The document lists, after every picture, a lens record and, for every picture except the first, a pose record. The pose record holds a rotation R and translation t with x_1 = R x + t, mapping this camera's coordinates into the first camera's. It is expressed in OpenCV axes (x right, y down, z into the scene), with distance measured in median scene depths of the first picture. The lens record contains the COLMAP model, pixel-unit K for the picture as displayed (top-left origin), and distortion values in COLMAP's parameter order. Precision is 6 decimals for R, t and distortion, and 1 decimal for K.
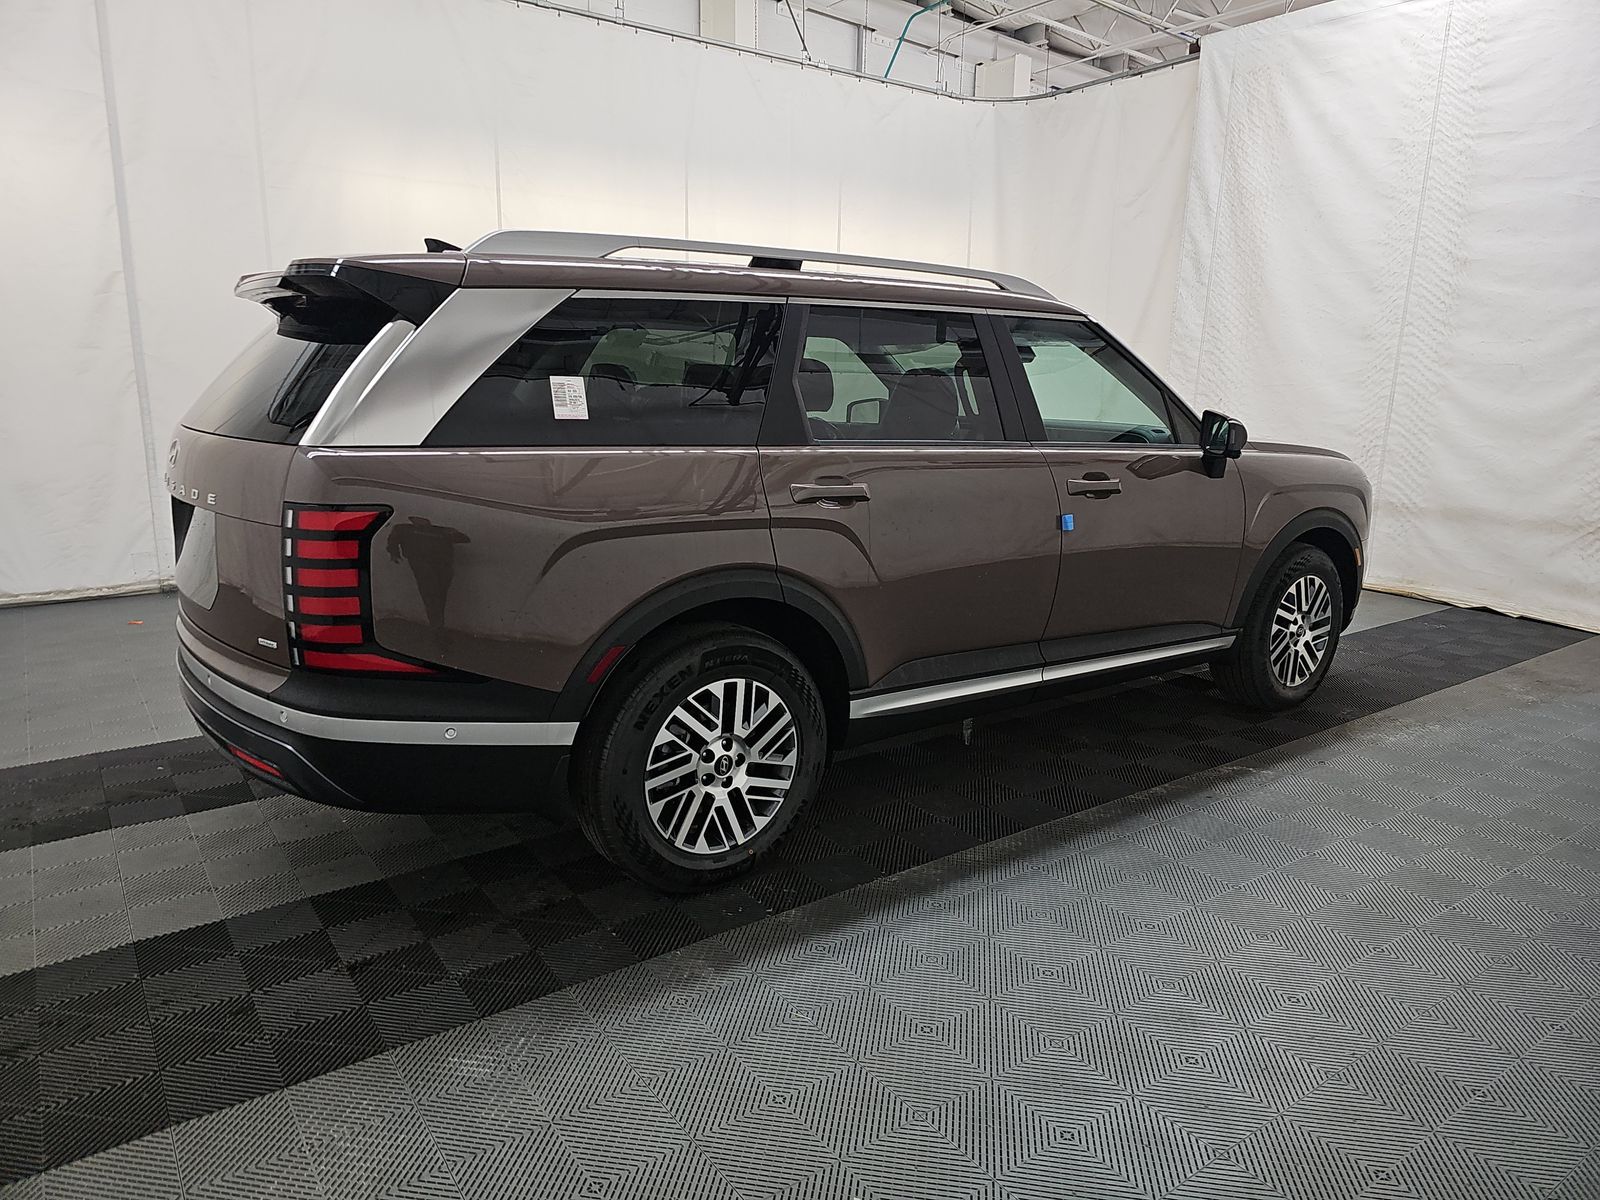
lens RADIAL K [[1072.4, 0, 813.7], [0, 1072.4, 598.8], [0, 0, 1]] dist [-0.001007, -0.024762]
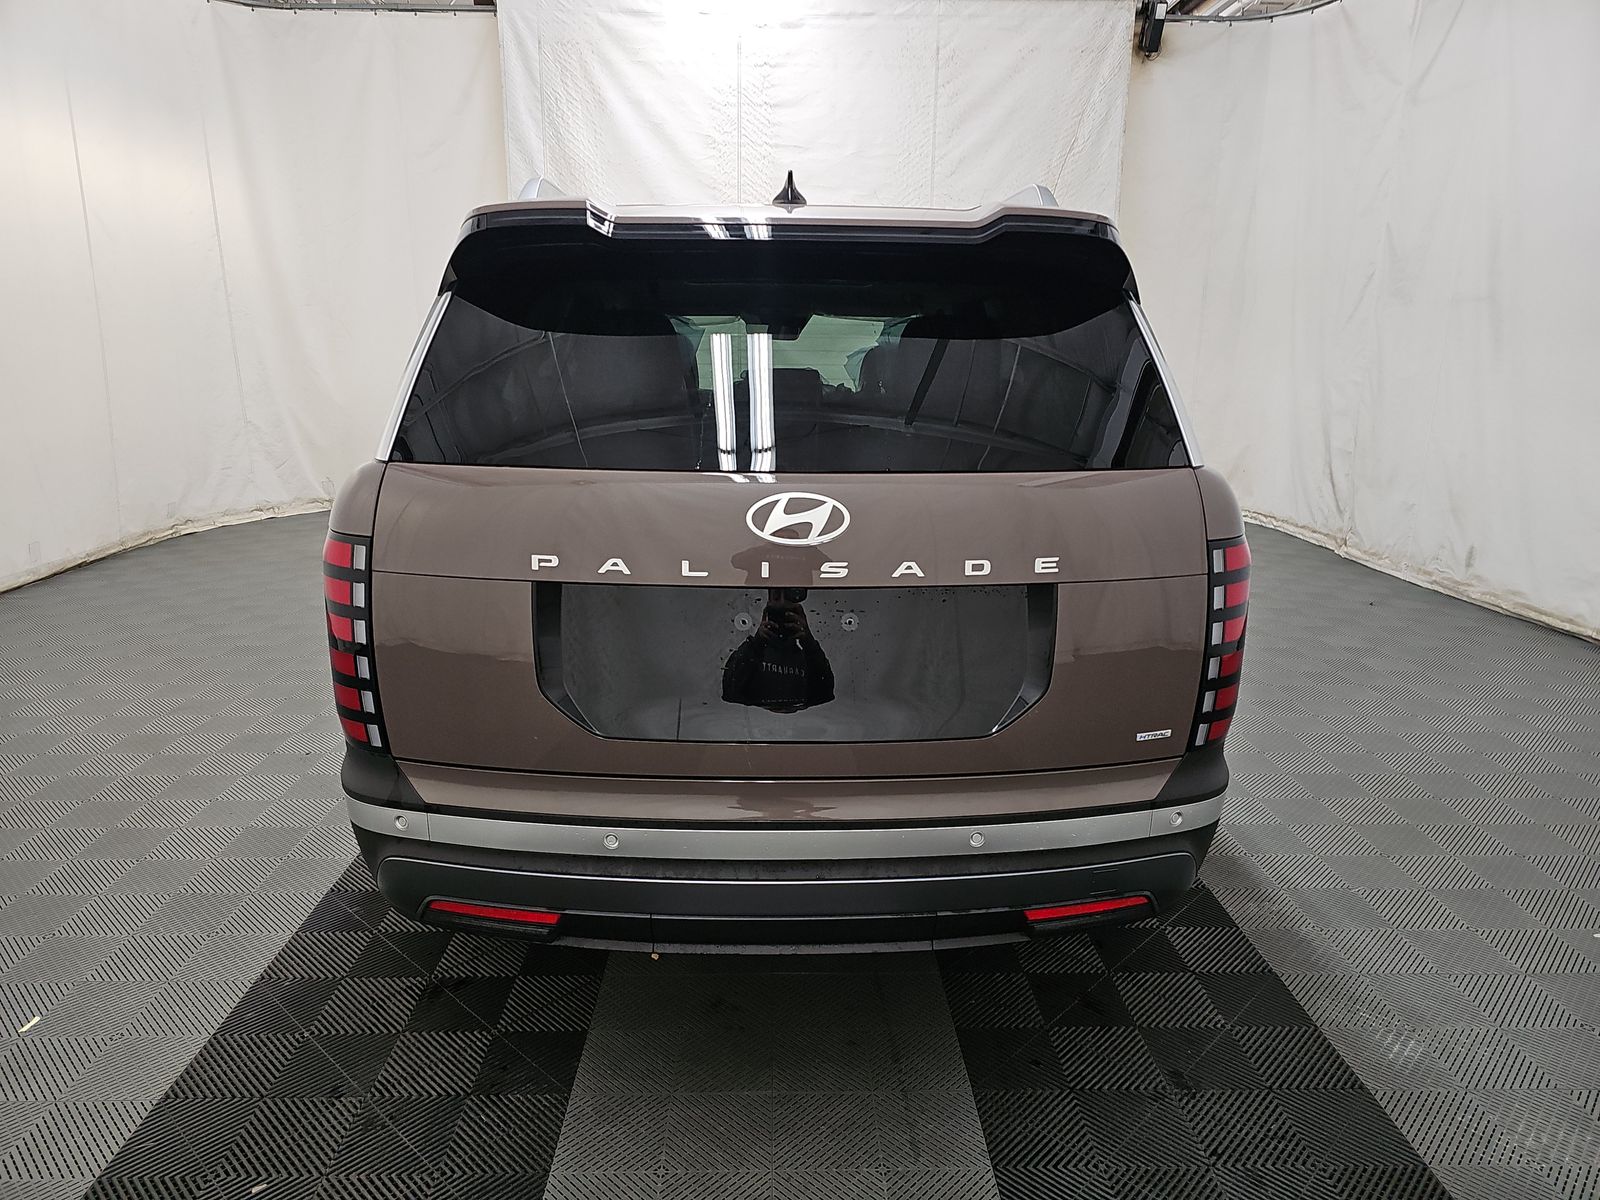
lens RADIAL K [[1038.1, 0, 812.0], [0, 1038.1, 618.3], [0, 0, 1]] dist [0.002063, -0.000173]
pose [[0.566426, -0.223176, 0.793318, -0.424864], [0.161145, 0.974045, 0.158962, -0.077062], [-0.808204, 0.037799, 0.587688, 0.255906]]
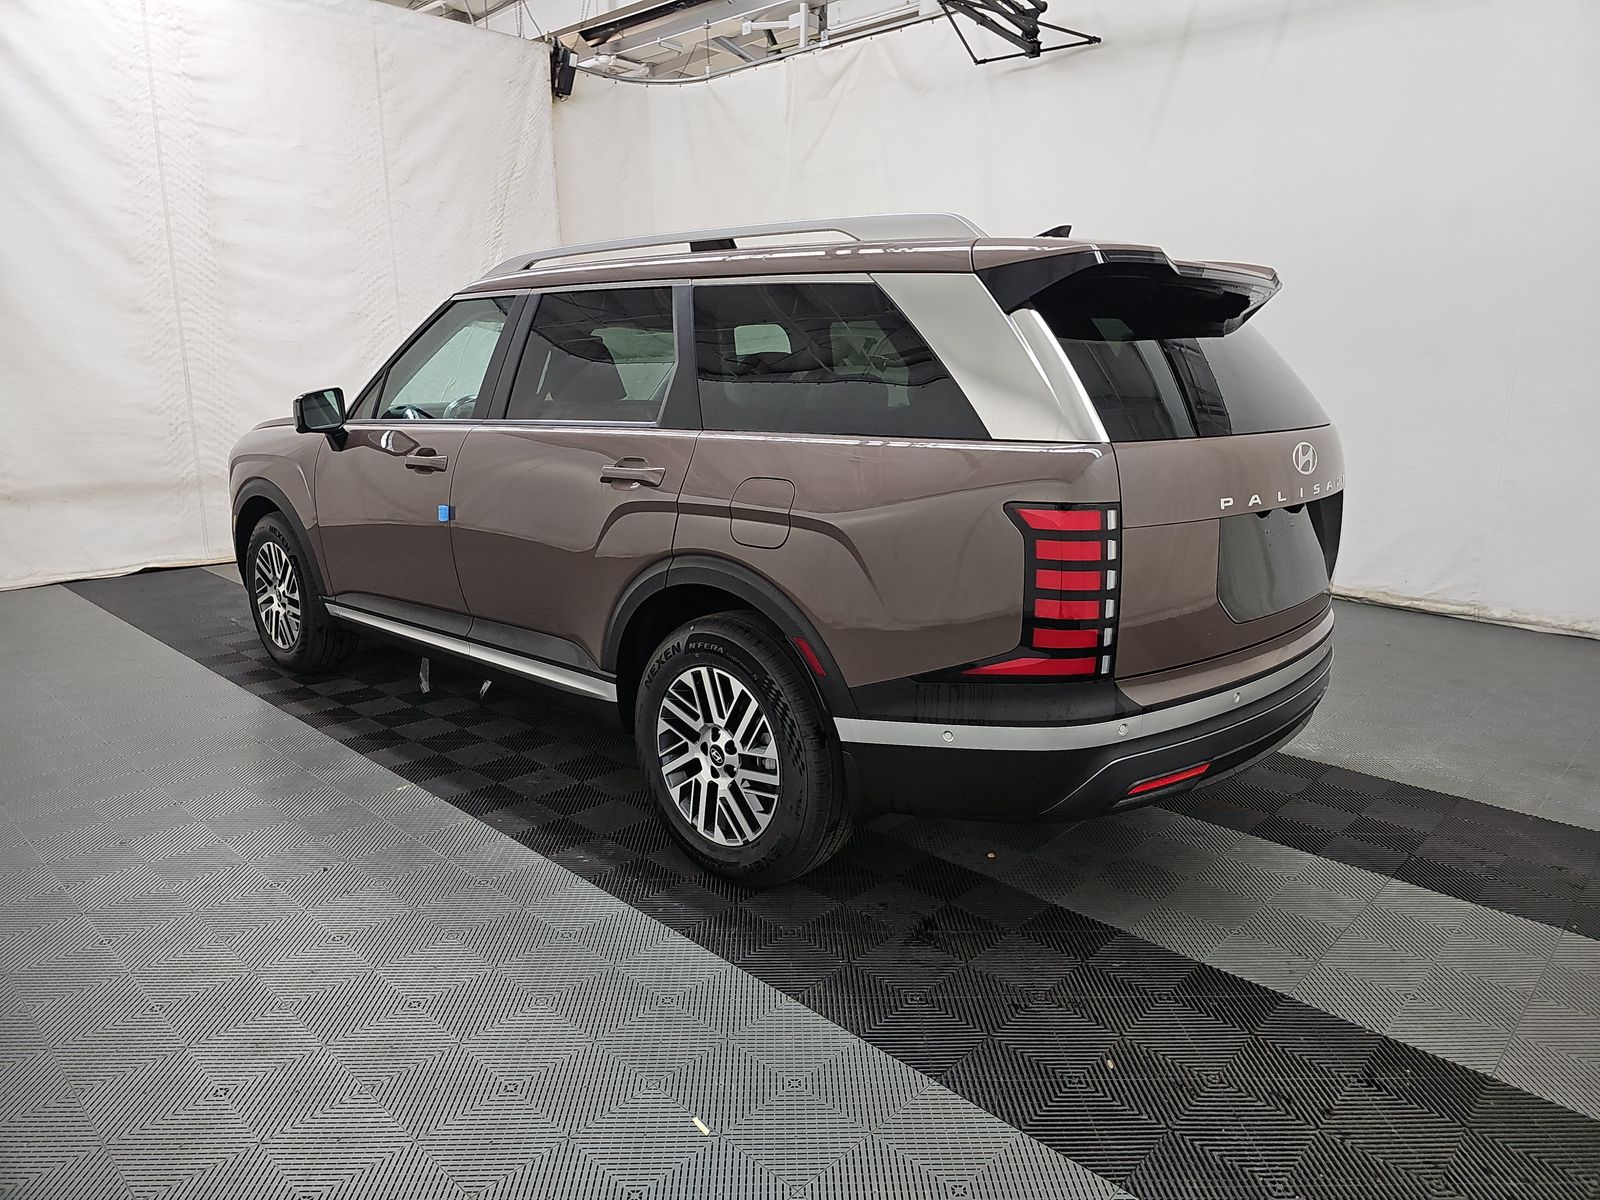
lens RADIAL K [[1072.4, 0, 813.7], [0, 1072.4, 598.8], [0, 0, 1]] dist [-0.001007, -0.024762]
pose [[-0.187567, -0.223165, 0.956565, -0.586642], [0.169080, 0.951977, 0.255249, -0.144895], [-0.967590, 0.209612, -0.140826, 0.627101]]
